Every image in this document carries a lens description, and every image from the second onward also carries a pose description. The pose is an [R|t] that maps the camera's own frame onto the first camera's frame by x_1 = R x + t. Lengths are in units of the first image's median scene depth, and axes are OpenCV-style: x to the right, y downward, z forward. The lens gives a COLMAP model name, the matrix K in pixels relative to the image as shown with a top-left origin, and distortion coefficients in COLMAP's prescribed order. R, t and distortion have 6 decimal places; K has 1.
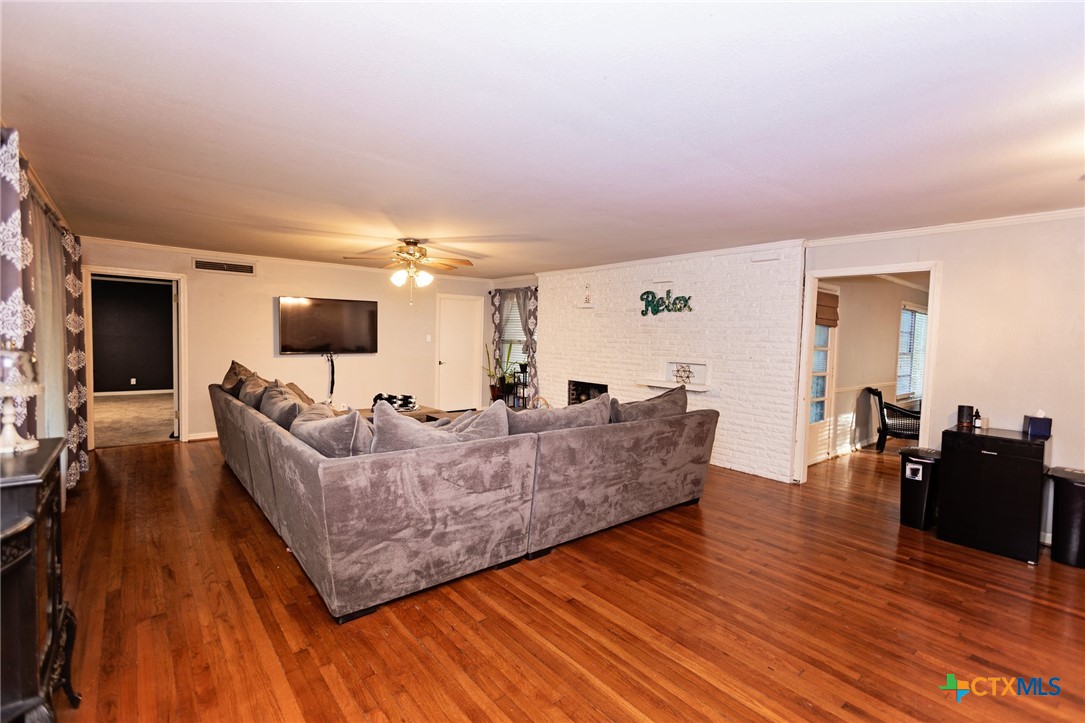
lens RADIAL K [[486.9, 0, 540.7], [0, 486.9, 360.3], [0, 0, 1]] dist [-0.001418, 0.000045]
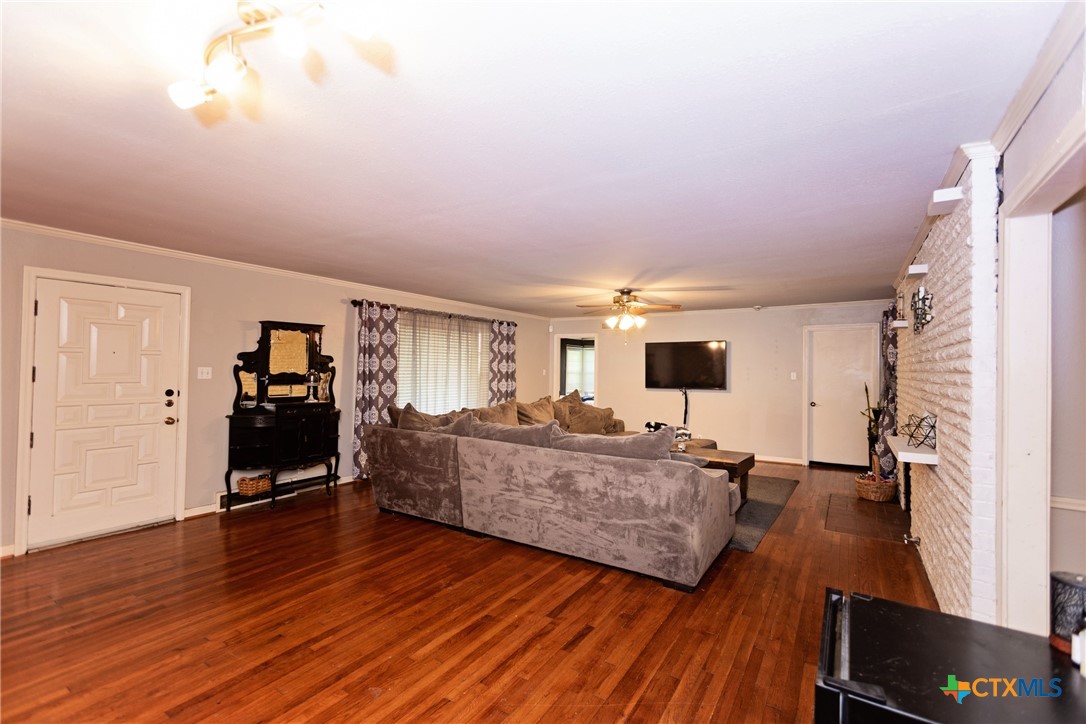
lens RADIAL K [[487.3, 0, 541.2], [0, 487.3, 360.8], [0, 0, 1]] dist [-0.001418, 0.000045]
pose [[0.304336, -0.035270, -0.951912, 0.801818], [-0.051834, 0.997221, -0.053520, -0.000623], [0.951153, 0.065629, 0.301662, 0.461685]]
